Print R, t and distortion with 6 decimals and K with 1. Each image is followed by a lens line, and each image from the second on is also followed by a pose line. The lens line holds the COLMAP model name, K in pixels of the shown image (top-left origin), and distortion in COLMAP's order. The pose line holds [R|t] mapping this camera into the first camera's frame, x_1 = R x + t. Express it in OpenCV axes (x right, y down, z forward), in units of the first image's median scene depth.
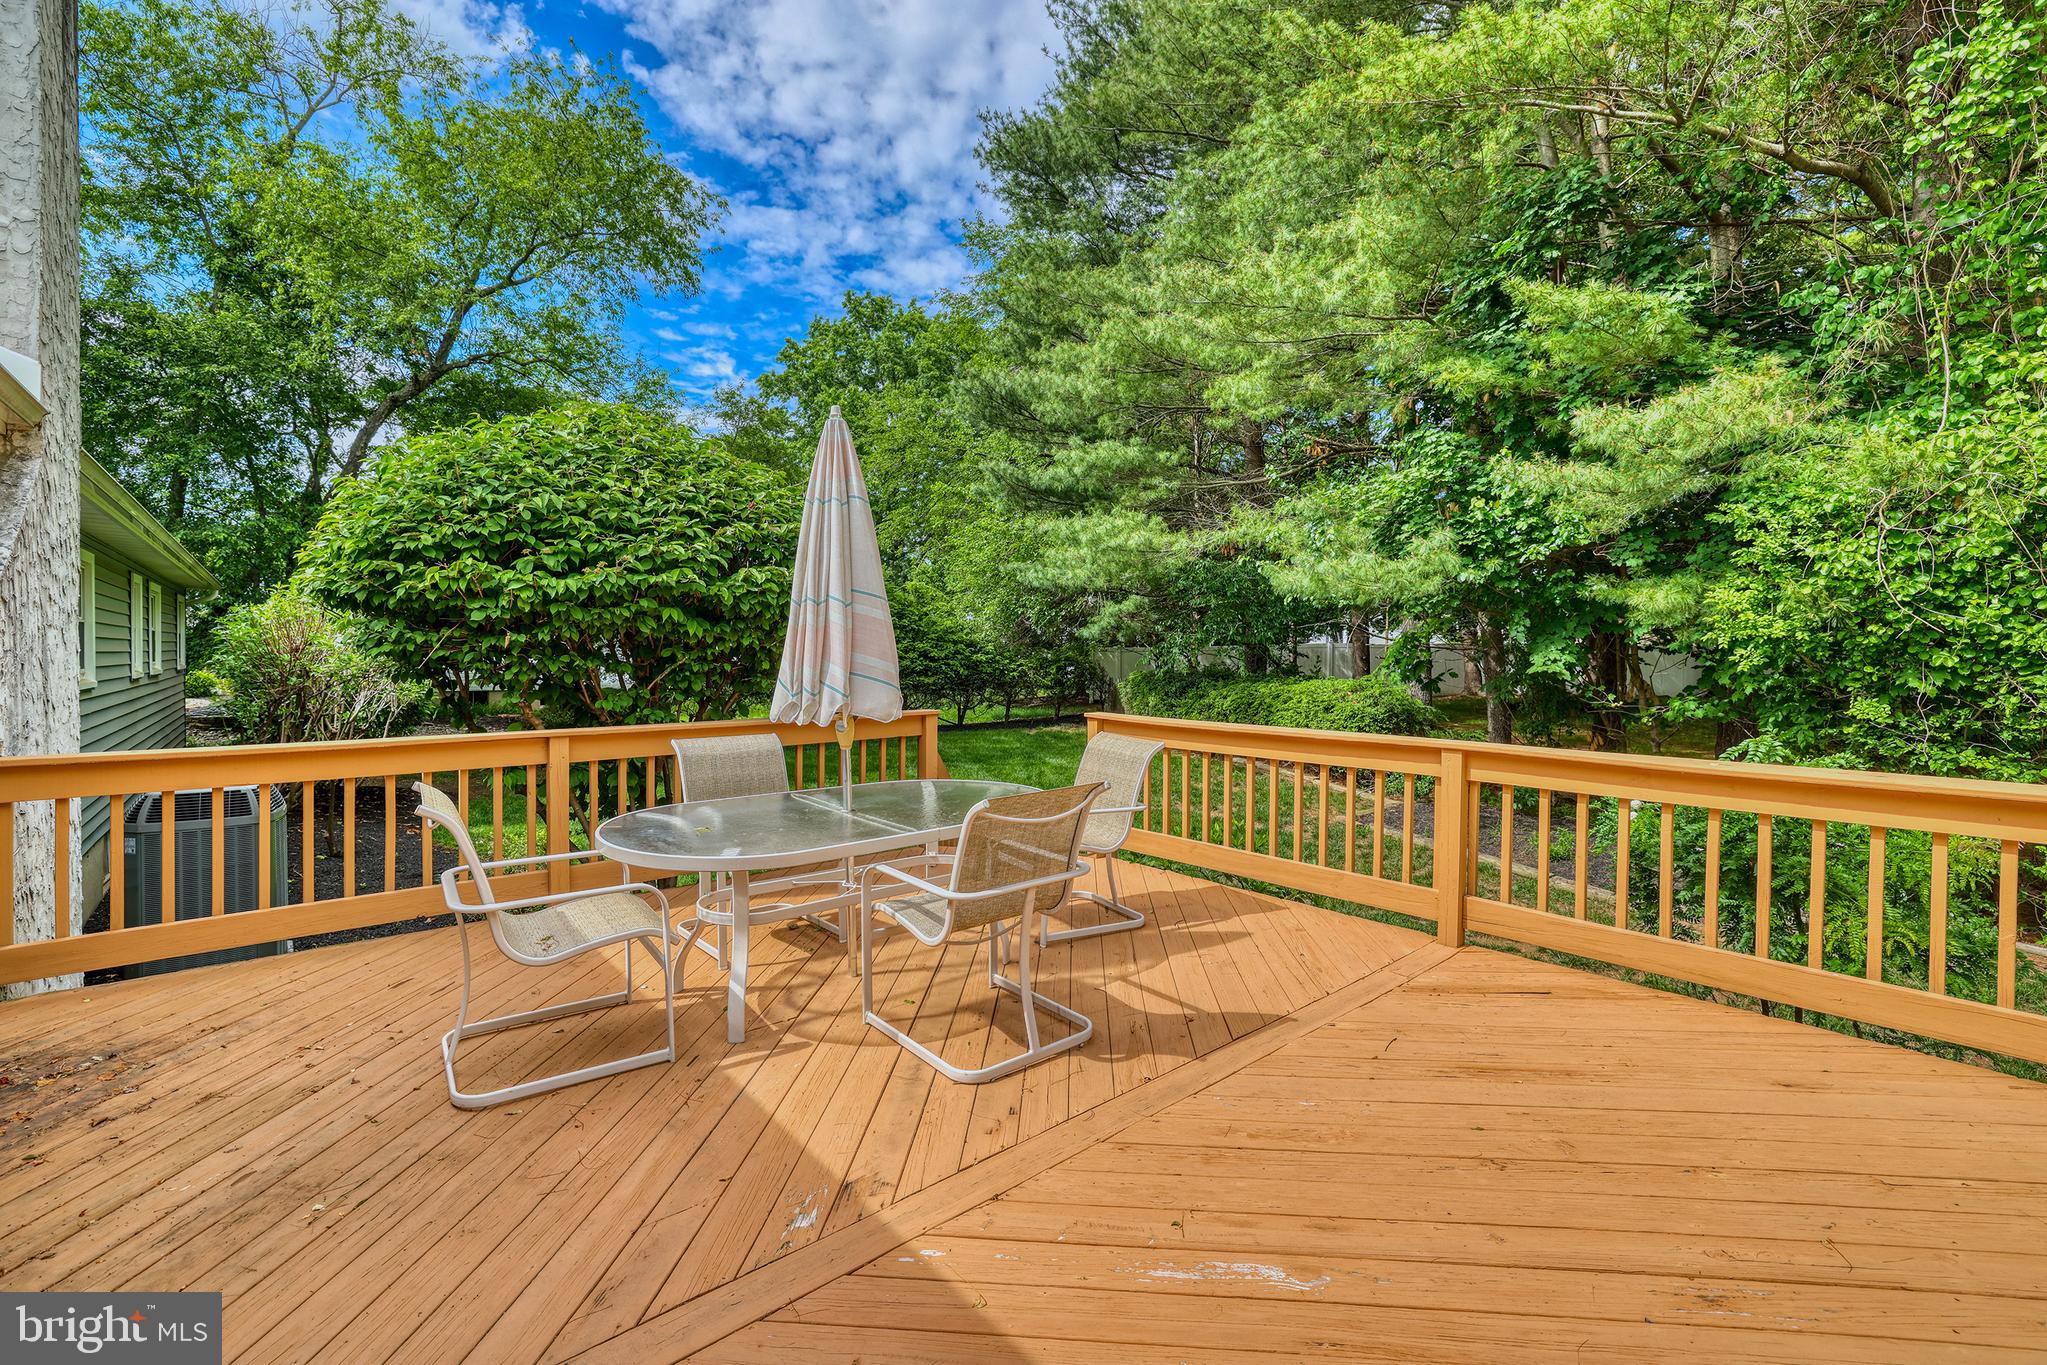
lens RADIAL K [[878.7, 0, 1026.3], [0, 878.7, 662.5], [0, 0, 1]] dist [-0.038137, 0.015080]
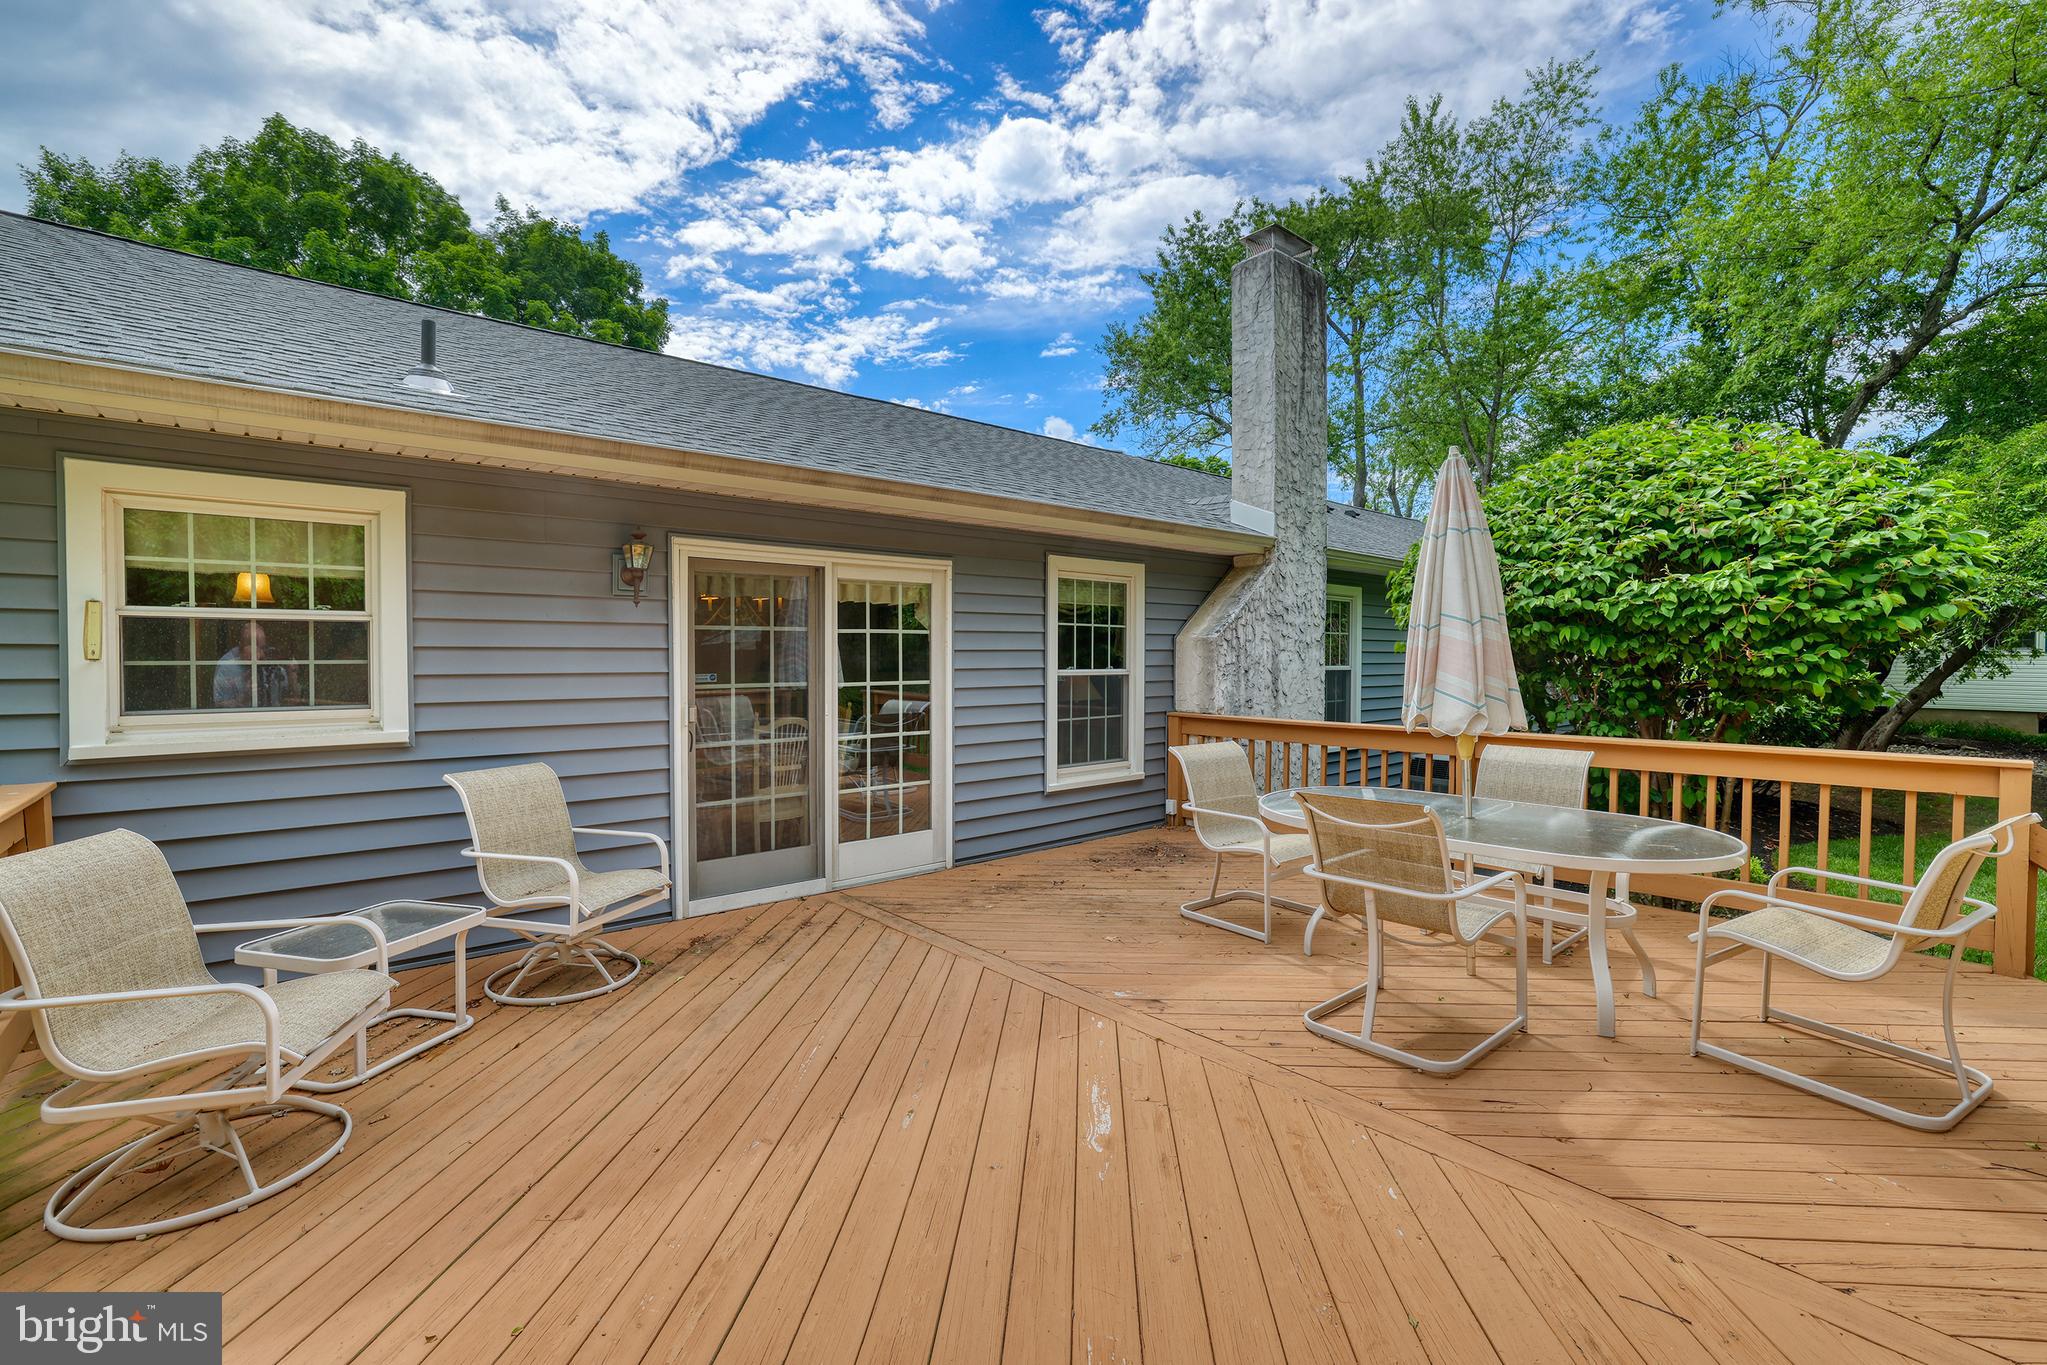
lens RADIAL K [[878.7, 0, 1026.3], [0, 878.7, 662.5], [0, 0, 1]] dist [-0.038137, 0.015080]
pose [[-0.001251, 0.006717, -0.999977, 0.592585], [-0.003637, 0.999971, 0.006722, -0.023454], [0.999993, 0.003646, -0.001227, 0.301662]]
